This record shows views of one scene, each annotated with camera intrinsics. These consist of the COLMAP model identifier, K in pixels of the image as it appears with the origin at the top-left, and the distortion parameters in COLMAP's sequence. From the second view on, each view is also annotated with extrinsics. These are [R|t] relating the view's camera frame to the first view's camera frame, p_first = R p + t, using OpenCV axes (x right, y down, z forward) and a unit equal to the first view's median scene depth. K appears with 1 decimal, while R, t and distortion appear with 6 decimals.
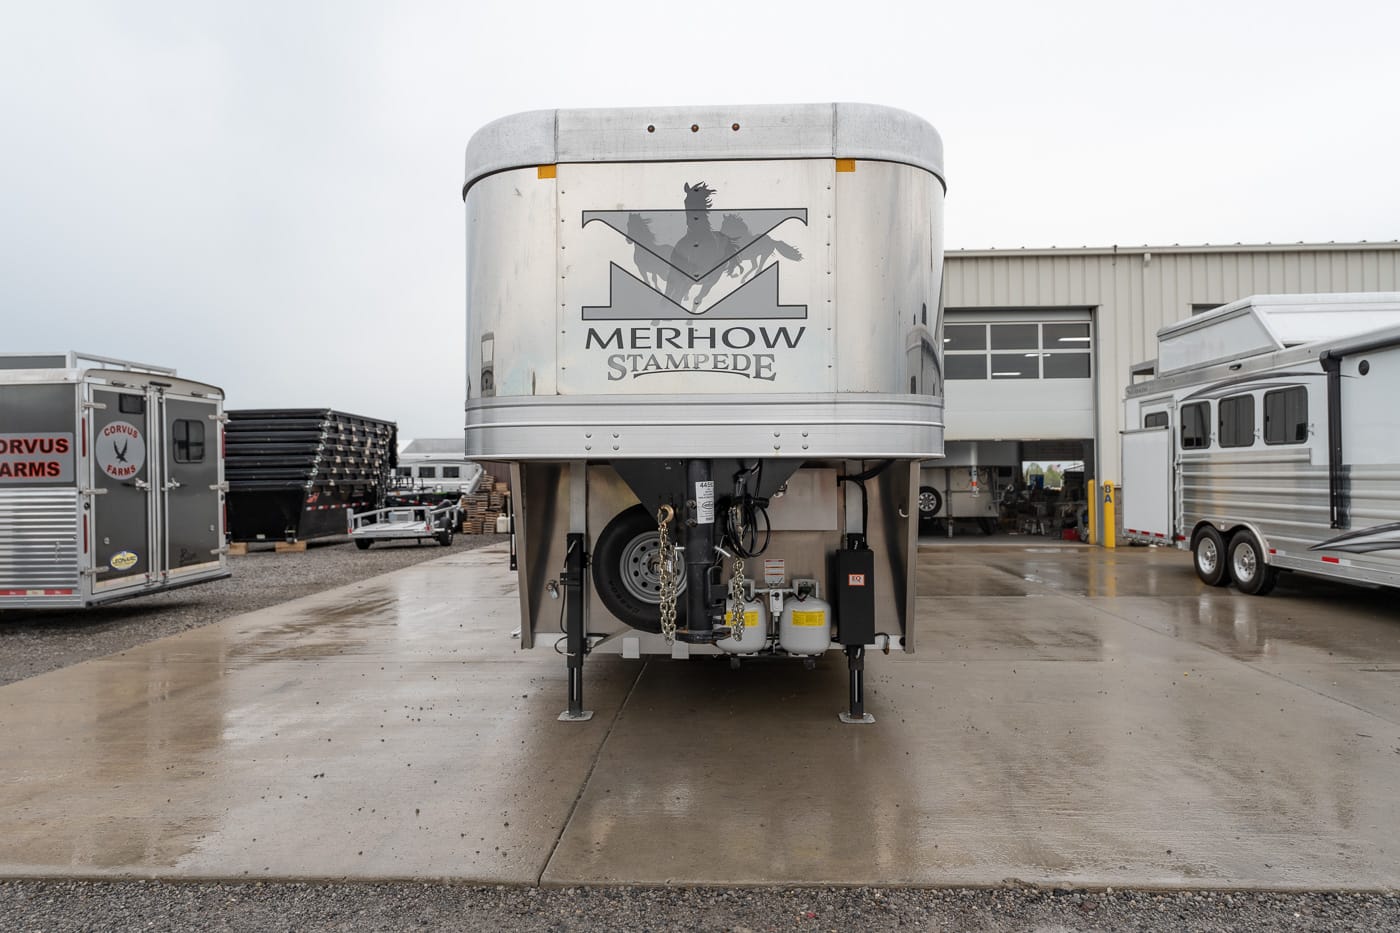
lens RADIAL K [[904.0, 0, 700.0], [0, 904.0, 466.5], [0, 0, 1]] dist [-0.000895, -0.000794]
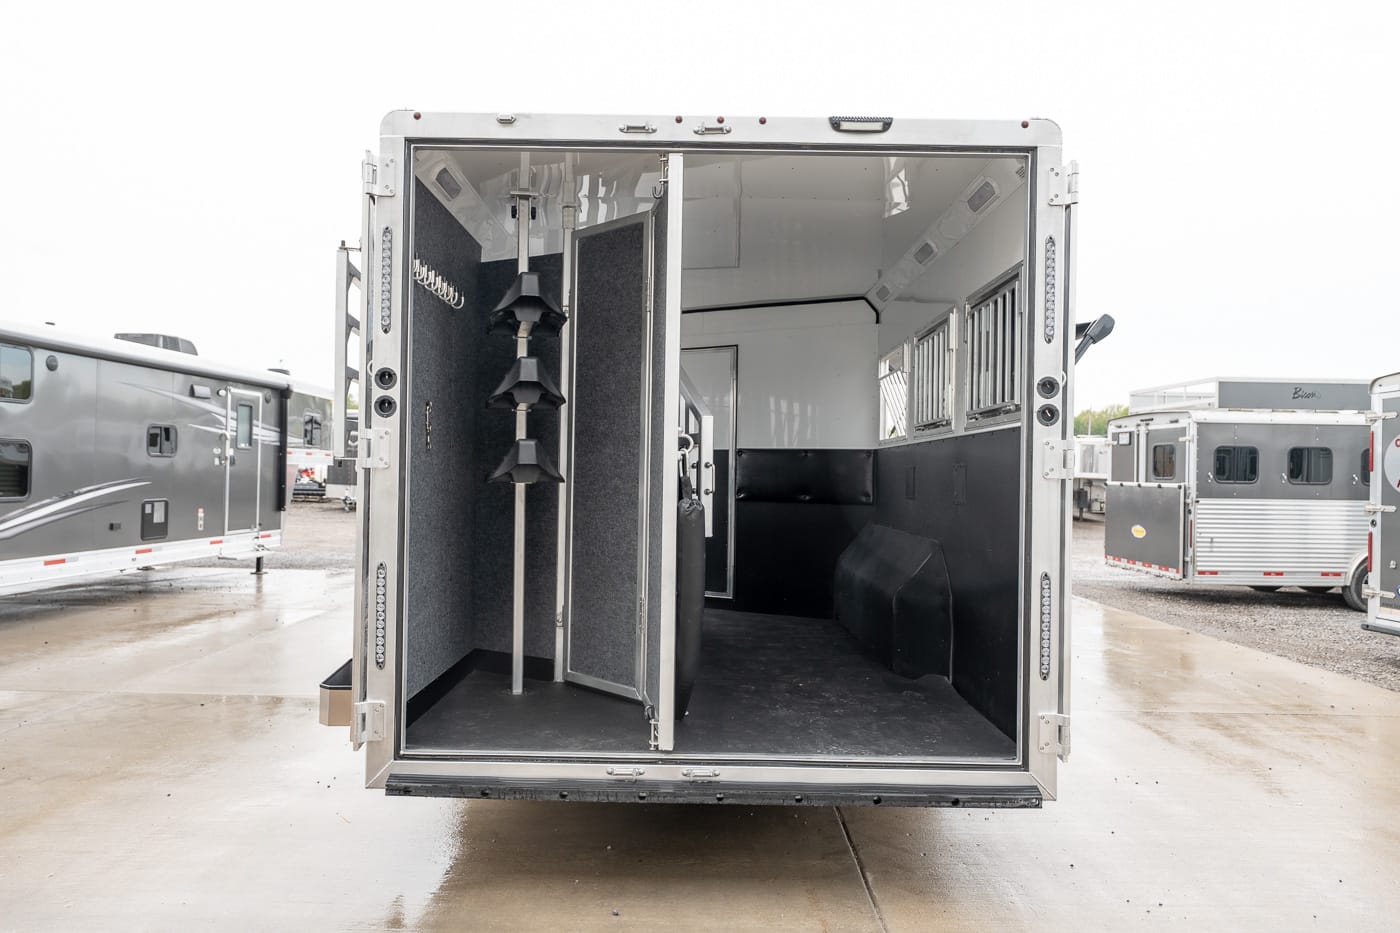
lens RADIAL K [[918.5, 0, 698.8], [0, 918.5, 474.5], [0, 0, 1]] dist [-0.001694, 0.002950]
pose [[-0.999034, -0.010902, -0.042576, 0.199501], [-0.010506, 0.999899, -0.009523, 0.024964], [0.042675, -0.009067, -0.999048, 5.235048]]
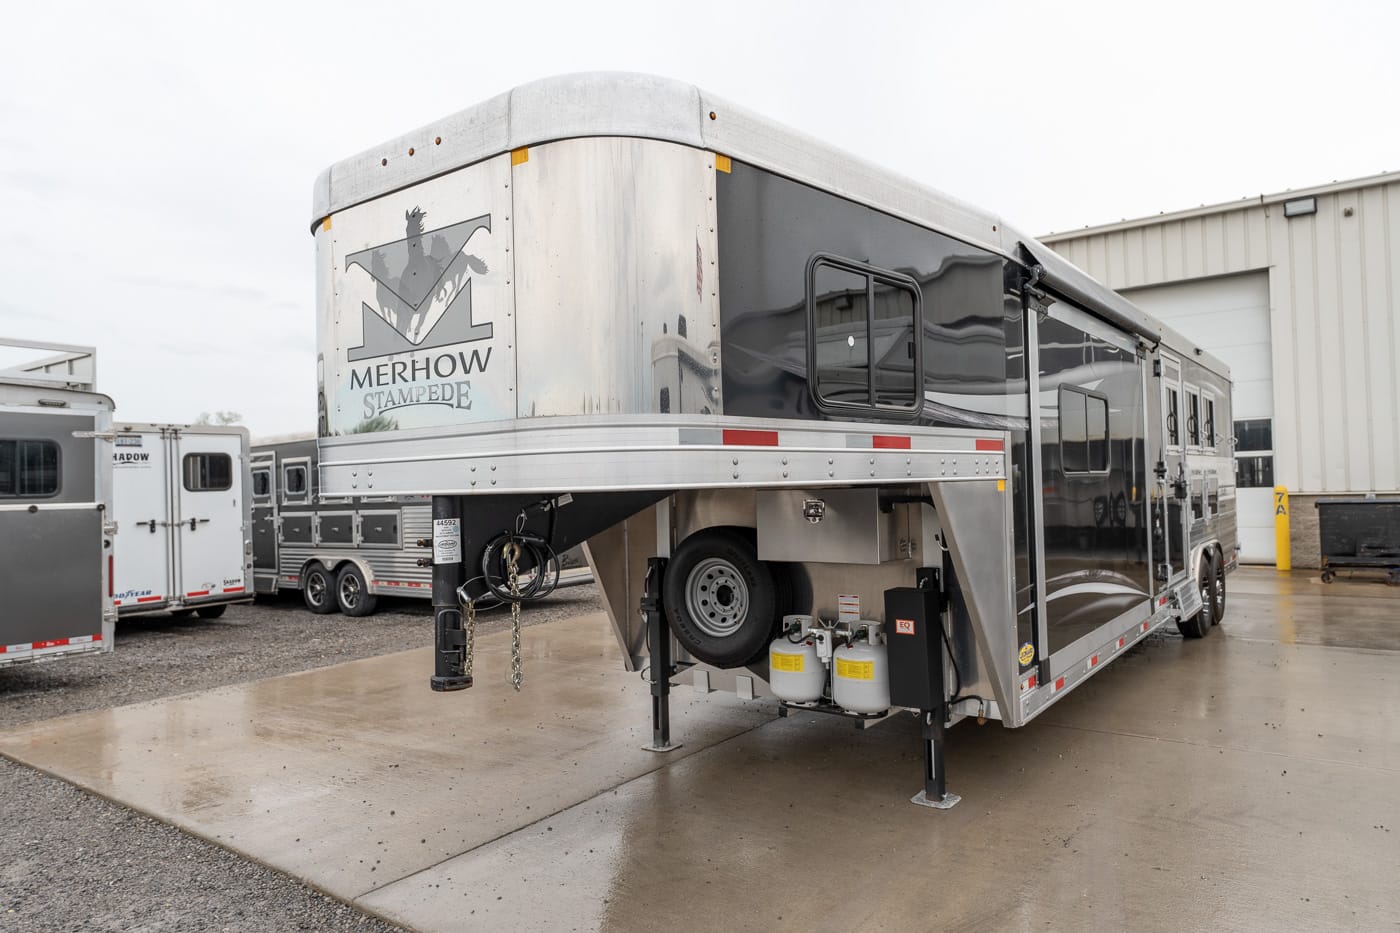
lens RADIAL K [[904.0, 0, 700.0], [0, 904.0, 466.5], [0, 0, 1]] dist [-0.000895, -0.000794]
pose [[0.826633, -0.028260, -0.562032, 0.775731], [0.026410, 0.999586, -0.011417, -0.021207], [0.562122, -0.005406, 0.827037, 0.375996]]
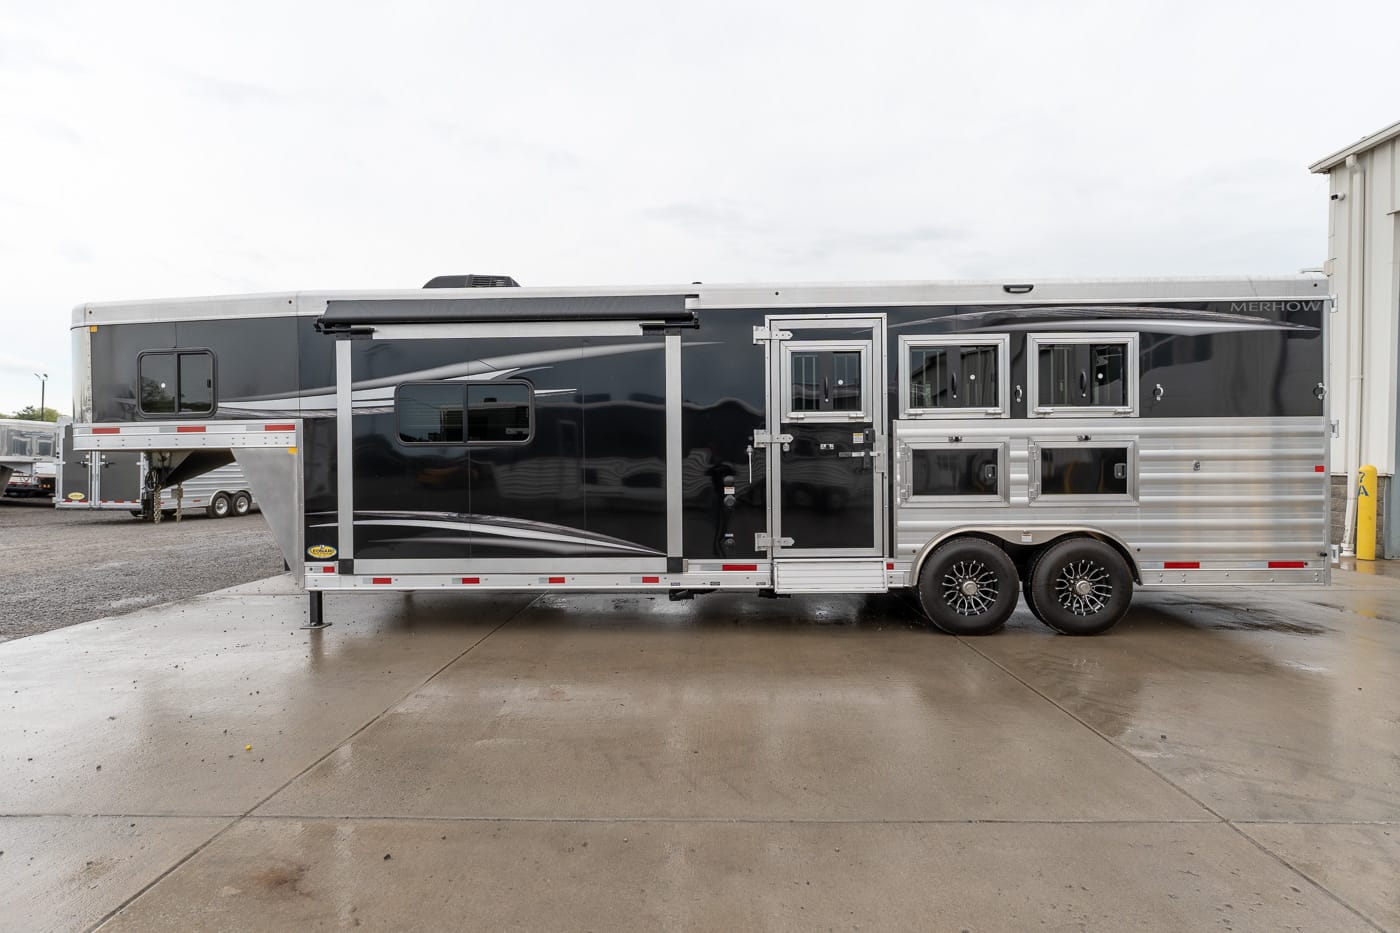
lens RADIAL K [[690.6, 0, 696.7], [0, 690.6, 456.7], [0, 0, 1]] dist [-0.000844, 0.000007]
pose [[0.019521, 0.013019, -0.999725, 2.145951], [0.016452, 0.999776, 0.013341, 0.010501], [0.999674, -0.016707, 0.019303, 2.652385]]
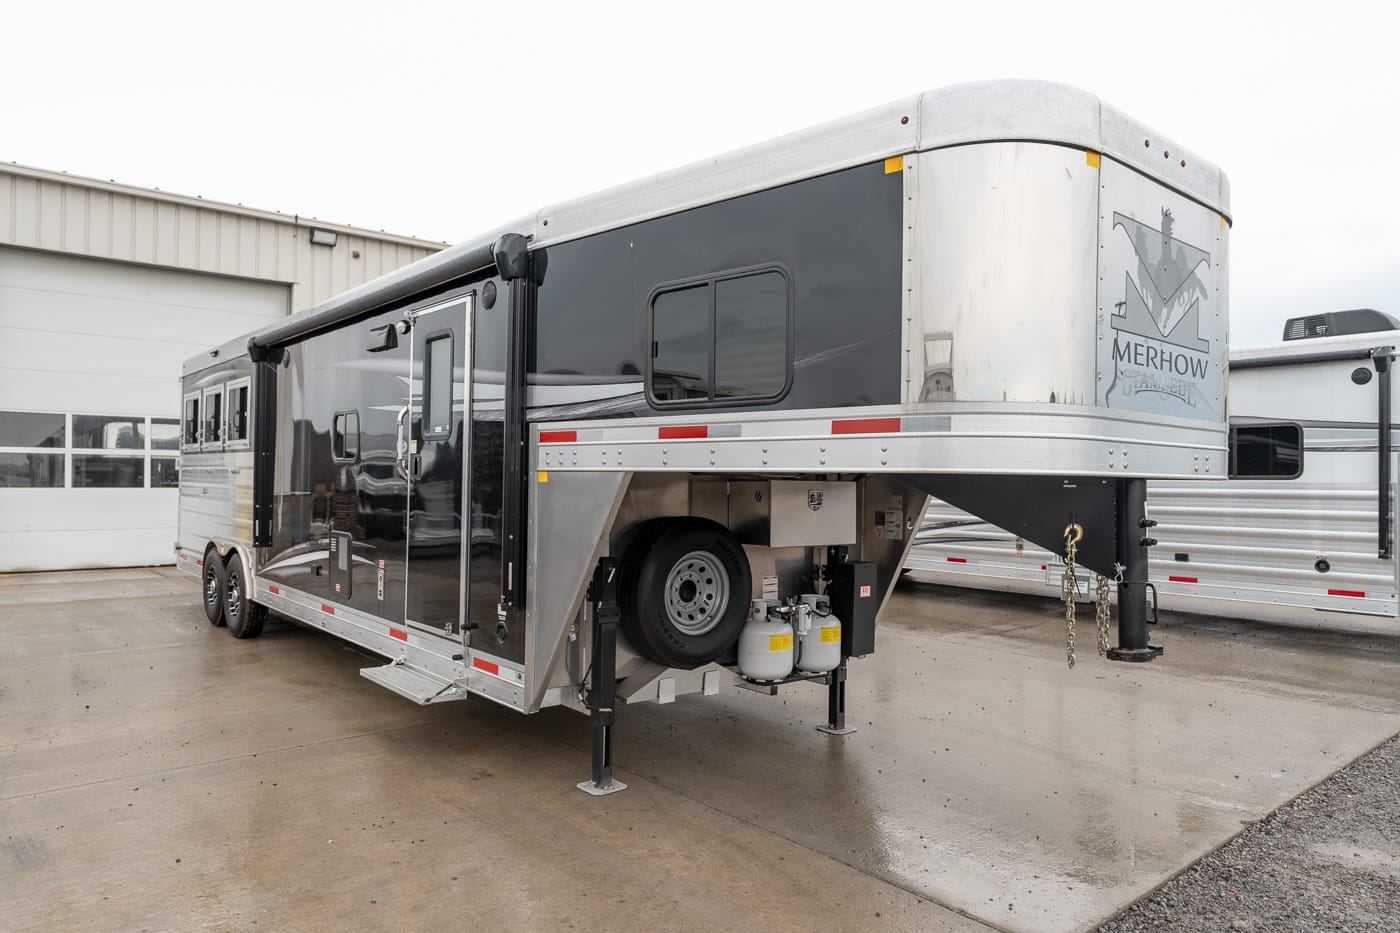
lens RADIAL K [[918.2, 0, 699.4], [0, 918.2, 464.4], [0, 0, 1]] dist [-0.002502, 0.002430]
pose [[0.736583, 0.025978, 0.675849, -1.081262], [-0.022555, 0.999650, -0.013841, 0.000991], [-0.675971, -0.005049, 0.736911, 0.590276]]
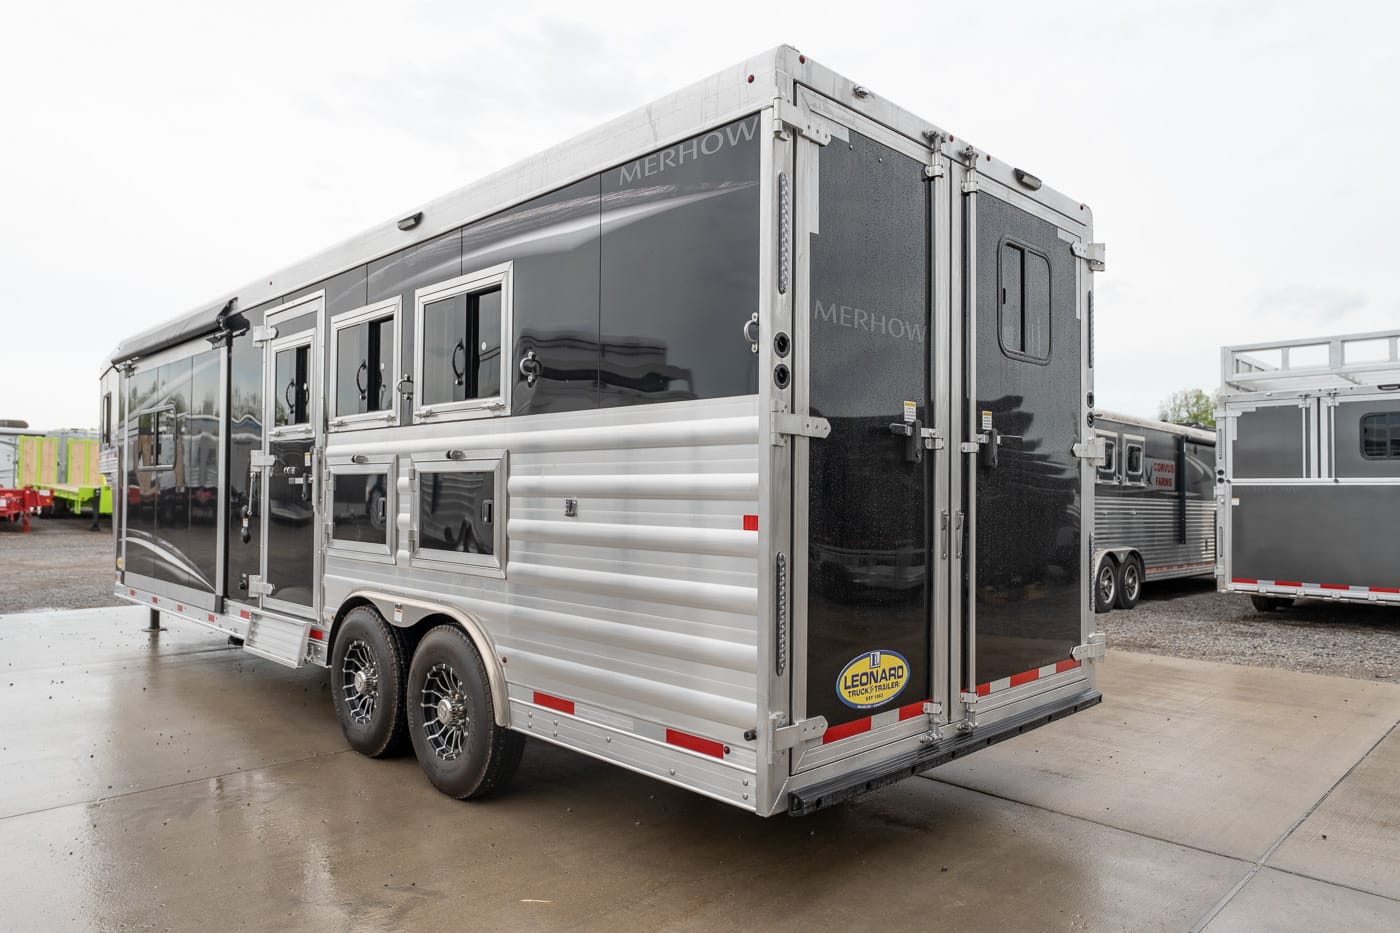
lens RADIAL K [[918.5, 0, 698.8], [0, 918.5, 474.5], [0, 0, 1]] dist [-0.001694, 0.002950]
pose [[-0.681422, -0.013825, -0.731760, 1.210642], [0.001253, 0.999798, -0.020055, 0.057077], [0.731890, -0.014583, -0.681267, 4.757672]]
